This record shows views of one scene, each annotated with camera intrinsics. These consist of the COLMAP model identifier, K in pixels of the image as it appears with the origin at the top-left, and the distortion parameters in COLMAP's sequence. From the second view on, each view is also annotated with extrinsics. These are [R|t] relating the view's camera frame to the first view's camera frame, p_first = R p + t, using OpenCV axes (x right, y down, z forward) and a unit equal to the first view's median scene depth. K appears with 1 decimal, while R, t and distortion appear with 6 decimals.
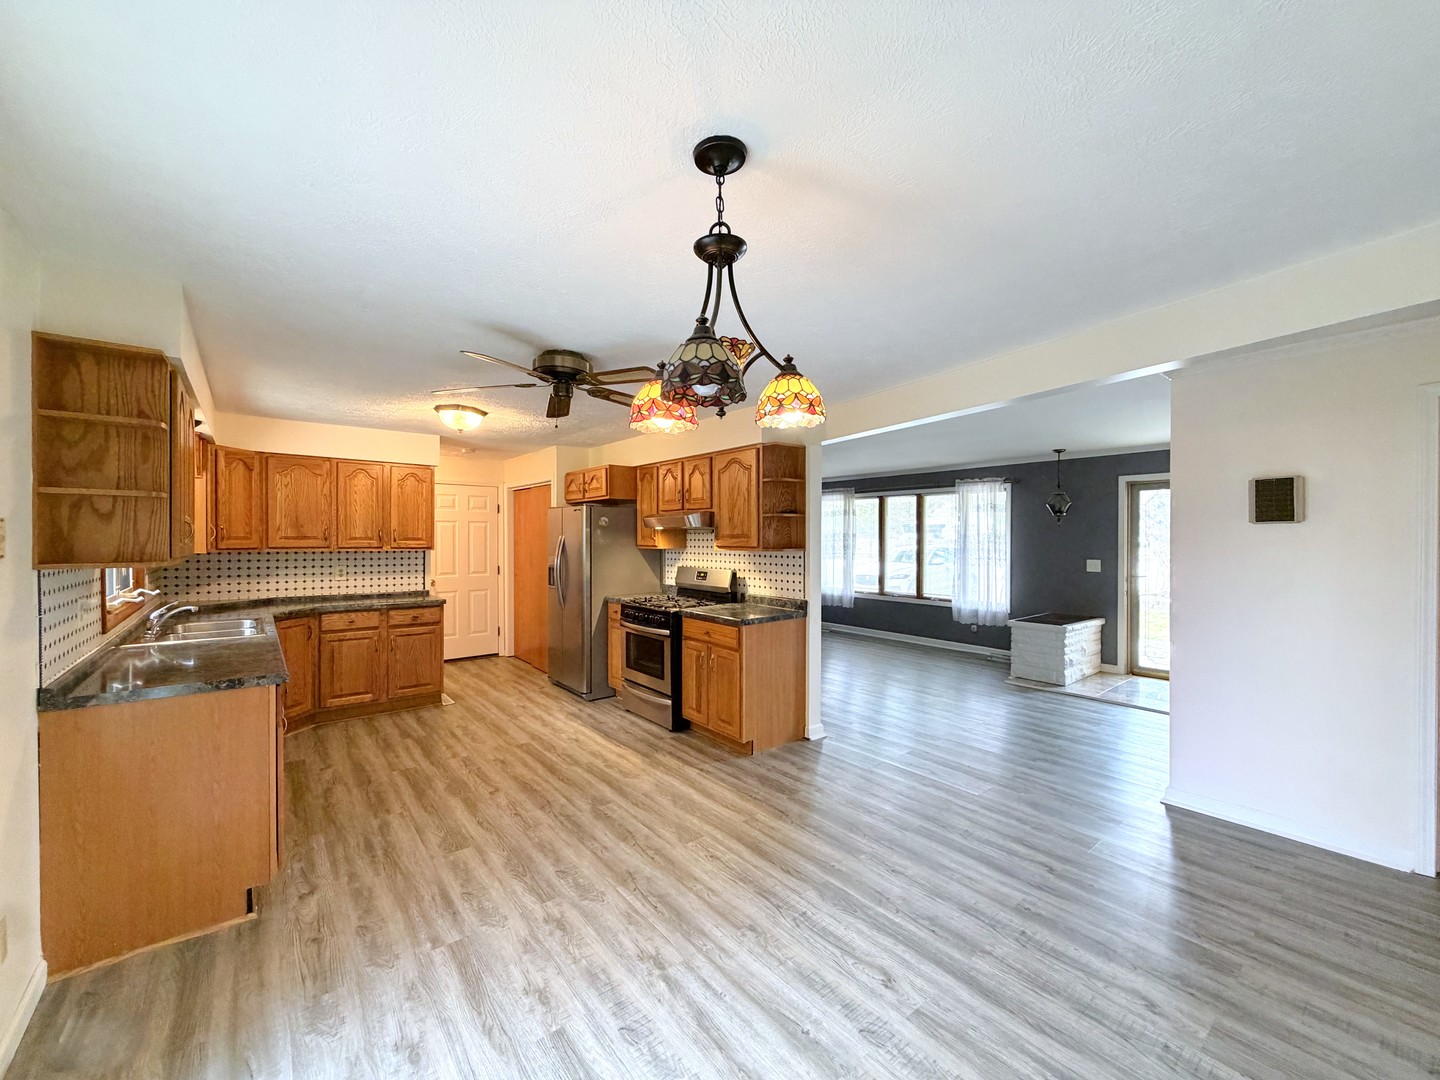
lens RADIAL K [[577.3, 0, 720.5], [0, 577.3, 539.0], [0, 0, 1]] dist [-0.000558, 0.000322]
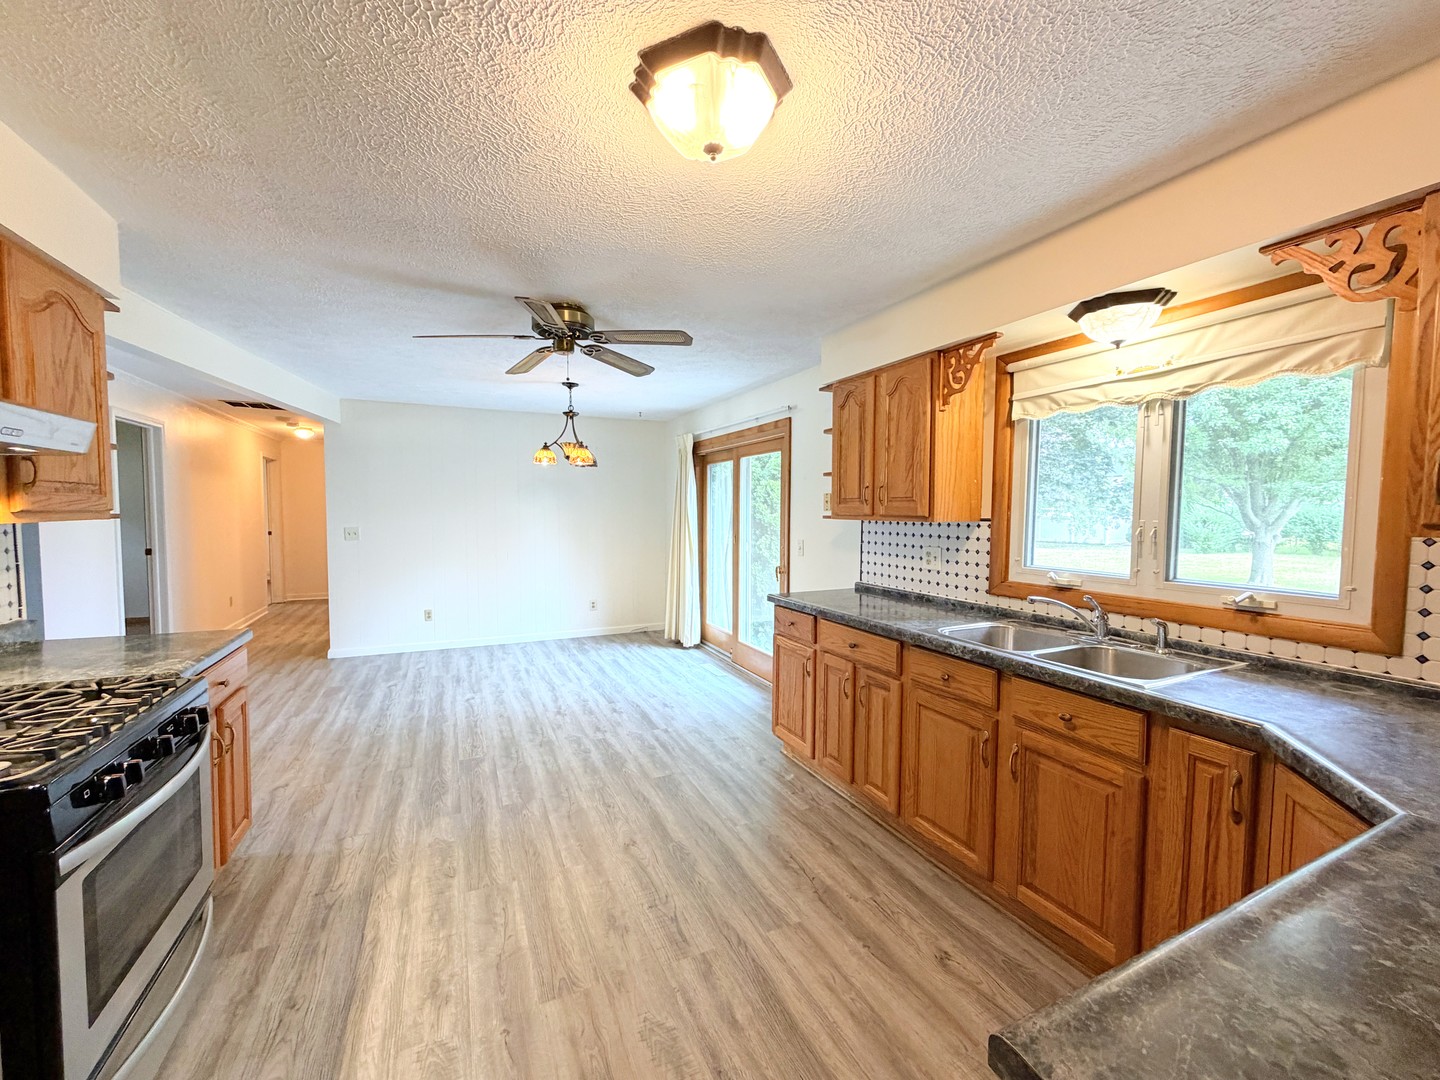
lens RADIAL K [[577.3, 0, 711.7], [0, 577.3, 542.4], [0, 0, 1]] dist [-0.000558, 0.000322]
pose [[-0.967216, -0.020616, 0.253116, -0.540179], [-0.005470, 0.998159, 0.060396, 0.009490], [-0.253896, 0.057032, -0.965549, 1.338126]]
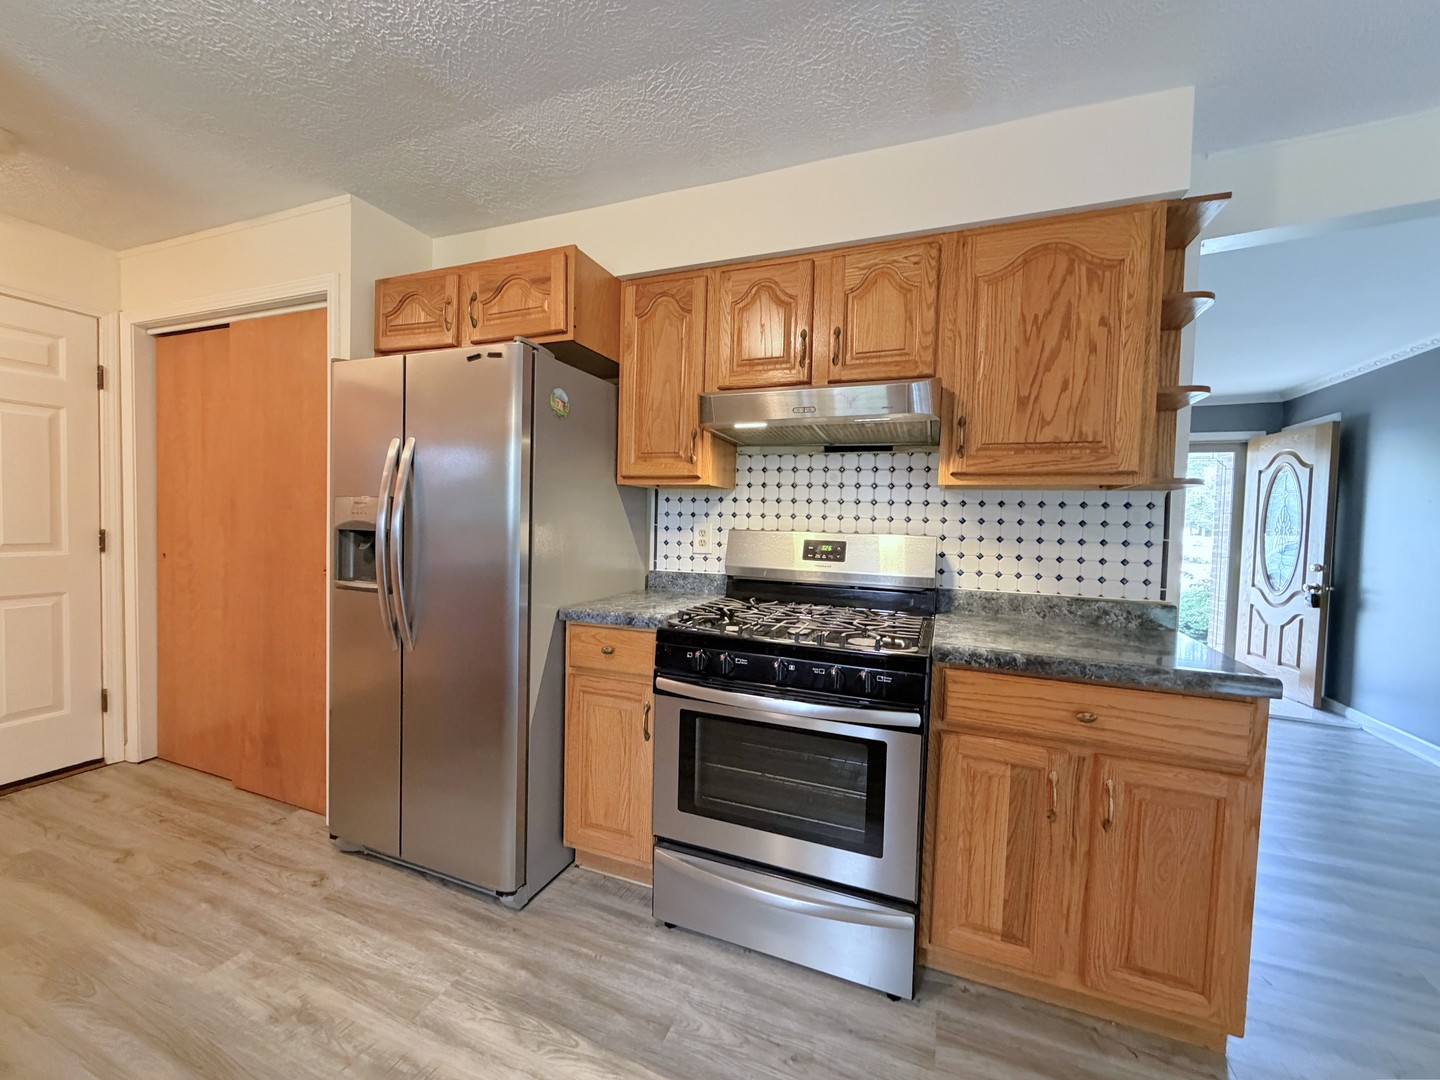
lens RADIAL K [[577.3, 0, 719.2], [0, 577.3, 539.6], [0, 0, 1]] dist [-0.000558, 0.000322]
pose [[0.872071, 0.007101, 0.489328, -0.366624], [-0.024817, 0.999250, 0.029726, 0.053664], [-0.488750, -0.038067, 0.871593, 0.799316]]
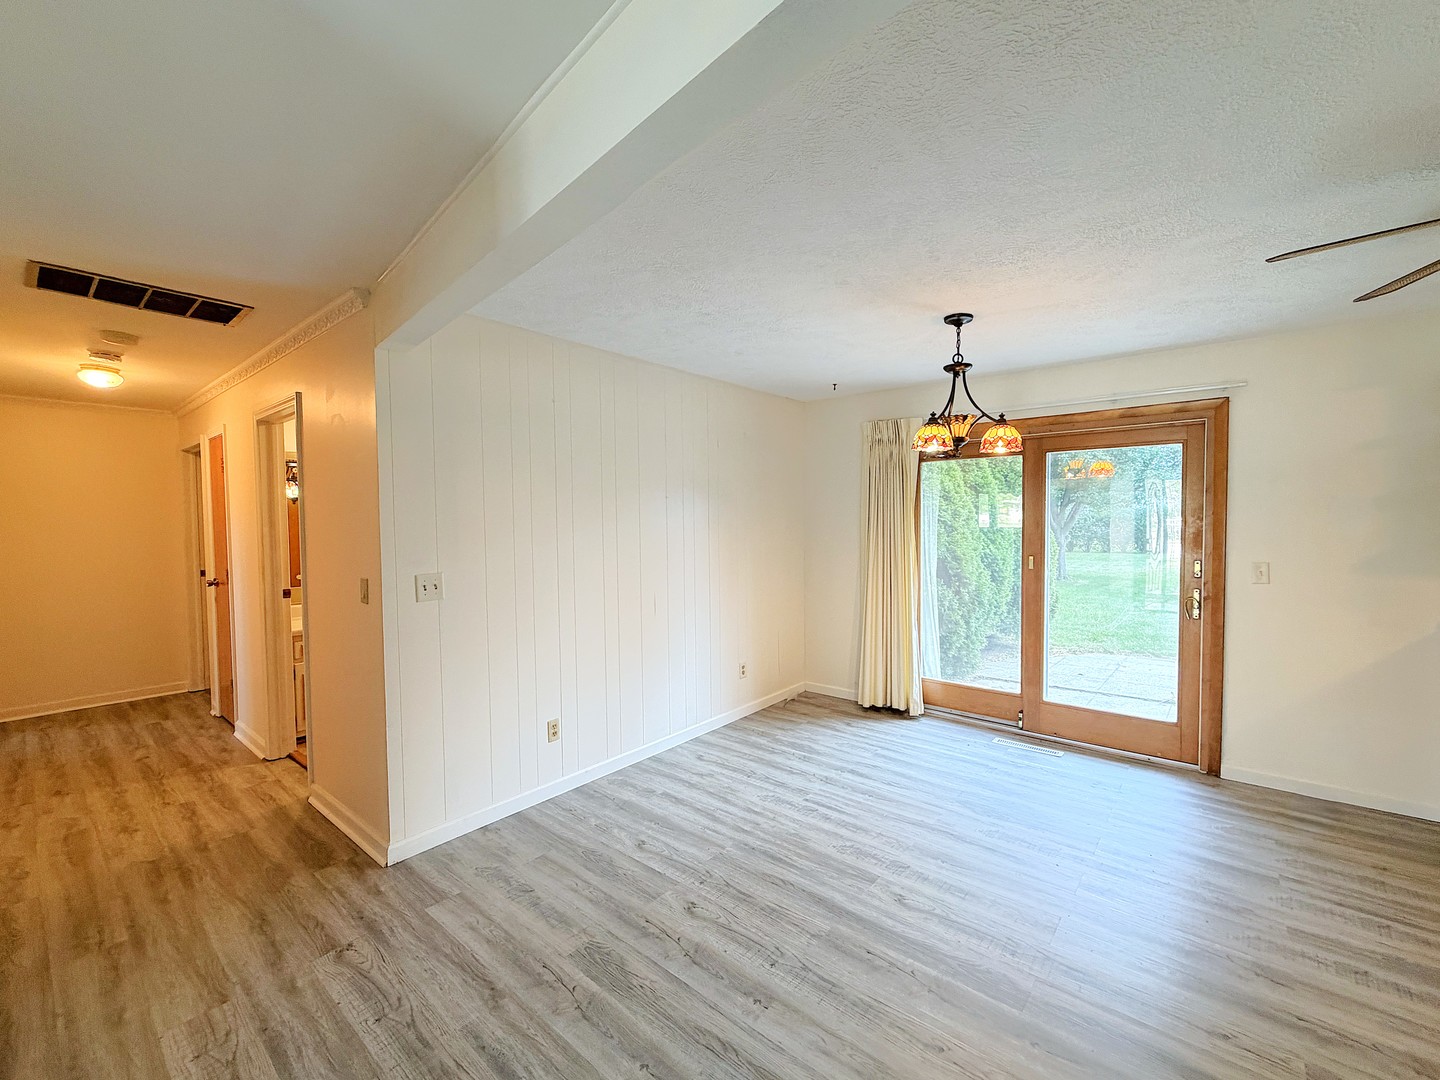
lens RADIAL K [[610.5, 0, 719.5], [0, 610.5, 538.7], [0, 0, 1]] dist [0.003470, 0.000000]
pose [[-0.982535, 0.013513, -0.185584, 0.399924], [0.006526, 0.999248, 0.038213, -0.001110], [0.185961, 0.036334, -0.981885, 0.975864]]
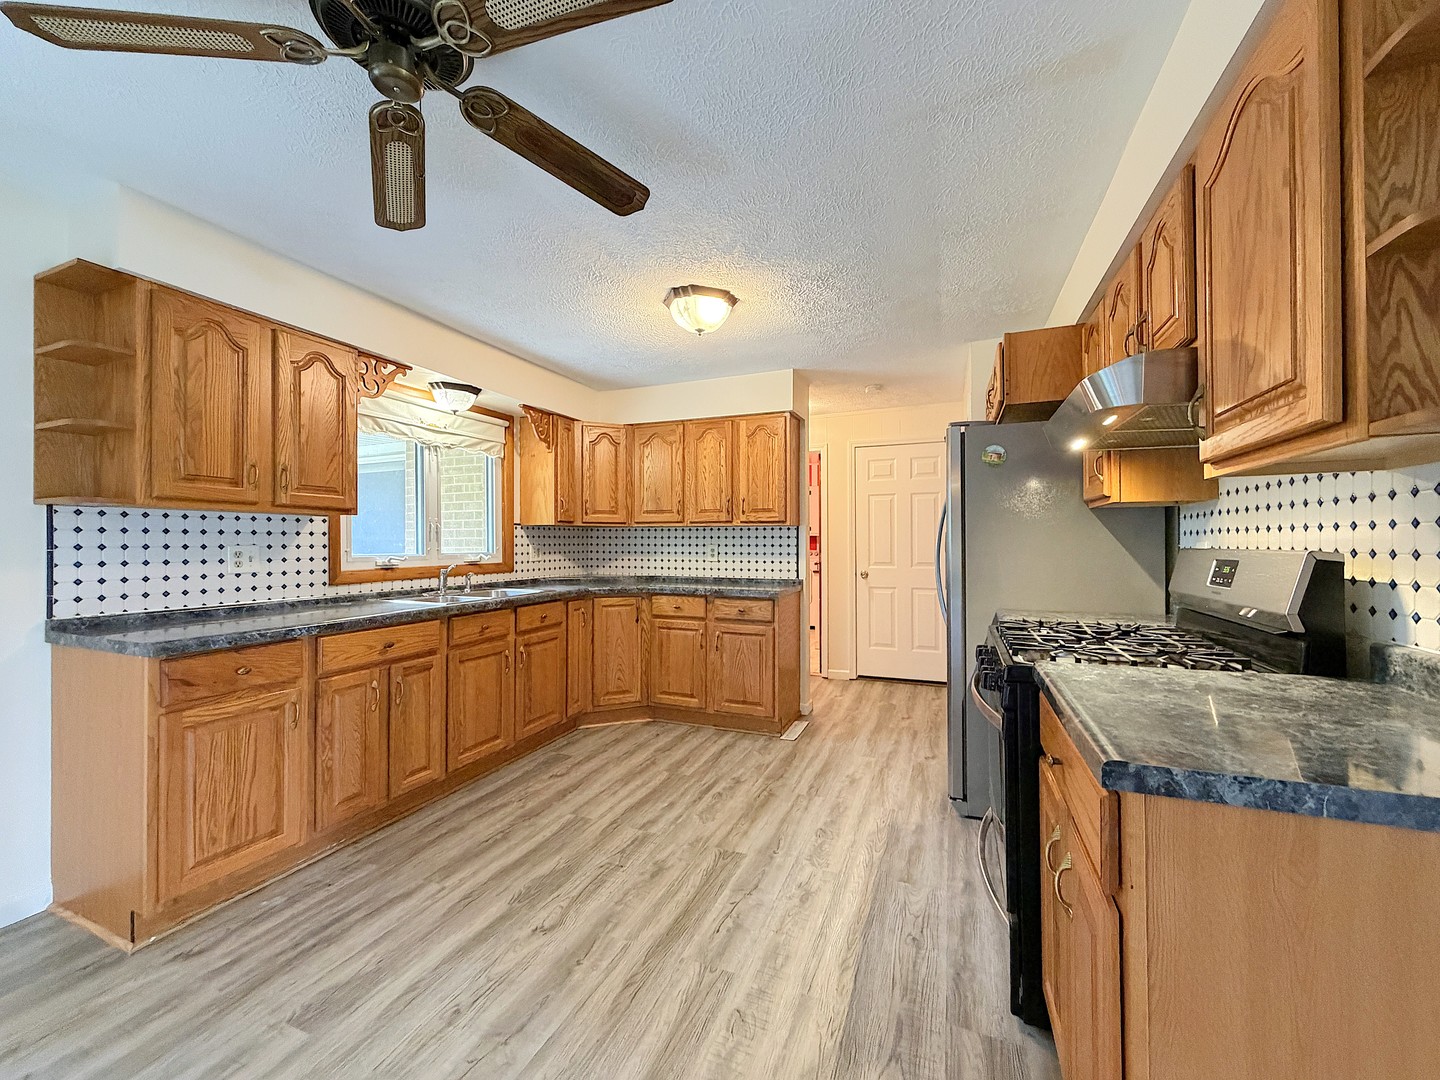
lens RADIAL K [[577.3, 0, 715.2], [0, 577.3, 541.6], [0, 0, 1]] dist [-0.000558, 0.000322]
pose [[0.476222, -0.005031, -0.879311, 0.138713], [0.000071, 0.999984, -0.005683, 0.057194], [0.879325, 0.002644, 0.476215, 0.712084]]
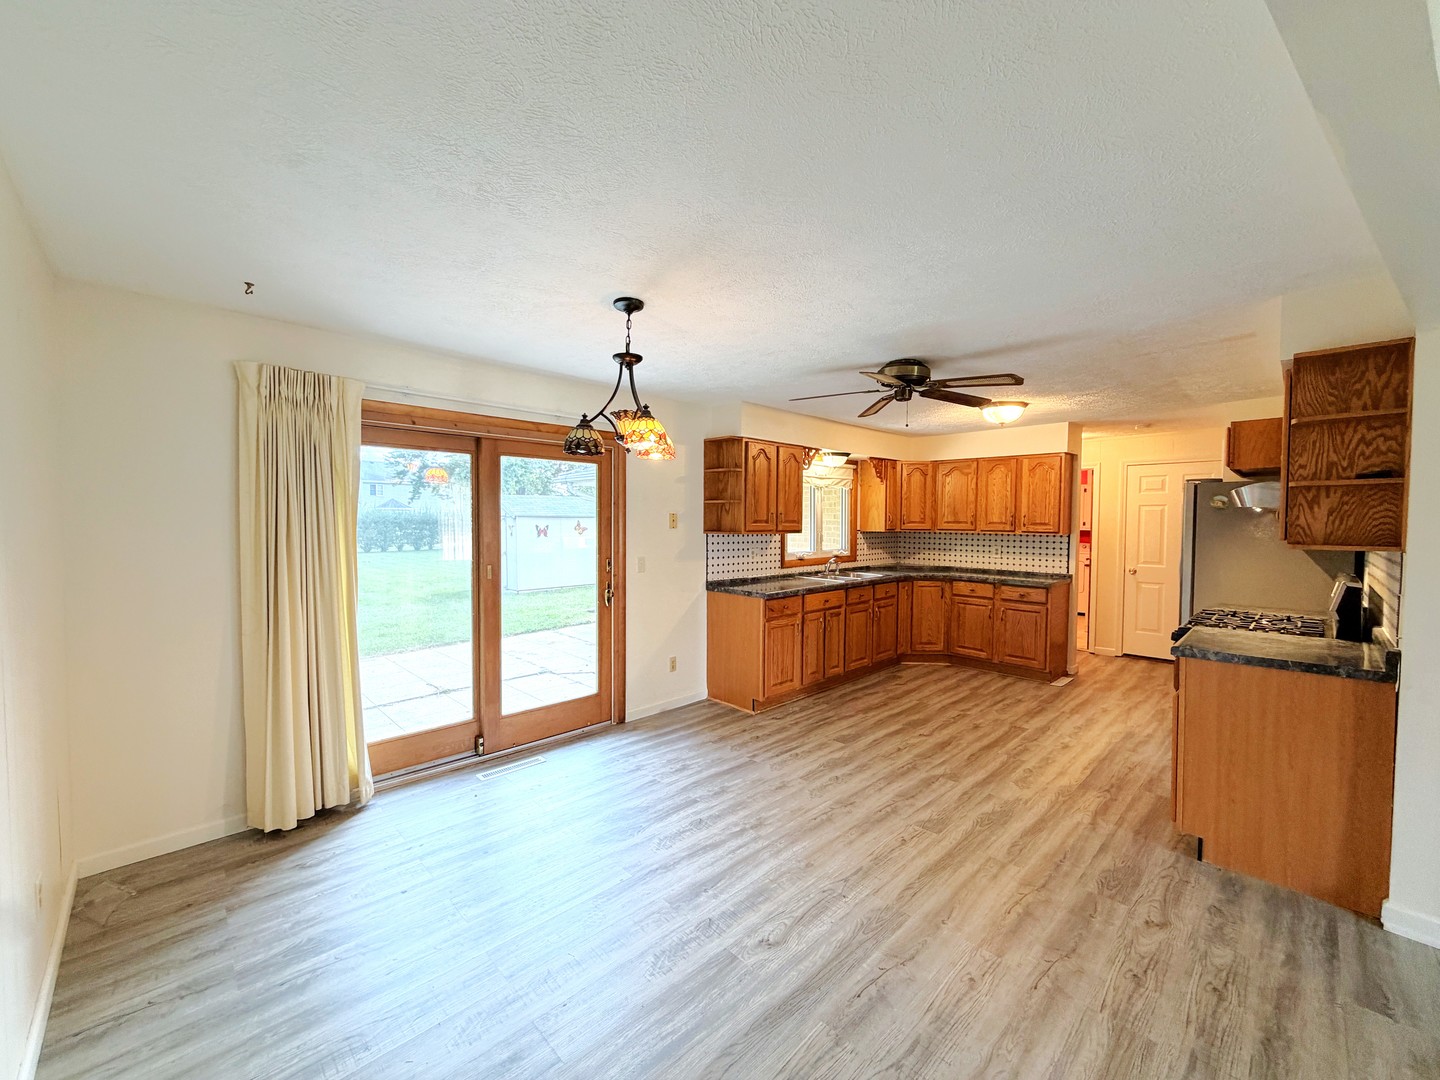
lens RADIAL K [[577.3, 0, 710.2], [0, 577.3, 540.4], [0, 0, 1]] dist [-0.000558, 0.000322]
pose [[0.077531, 0.035544, -0.996356, 0.604708], [-0.008526, 0.999351, 0.034988, -0.002211], [0.996953, 0.005782, 0.077784, 0.374649]]
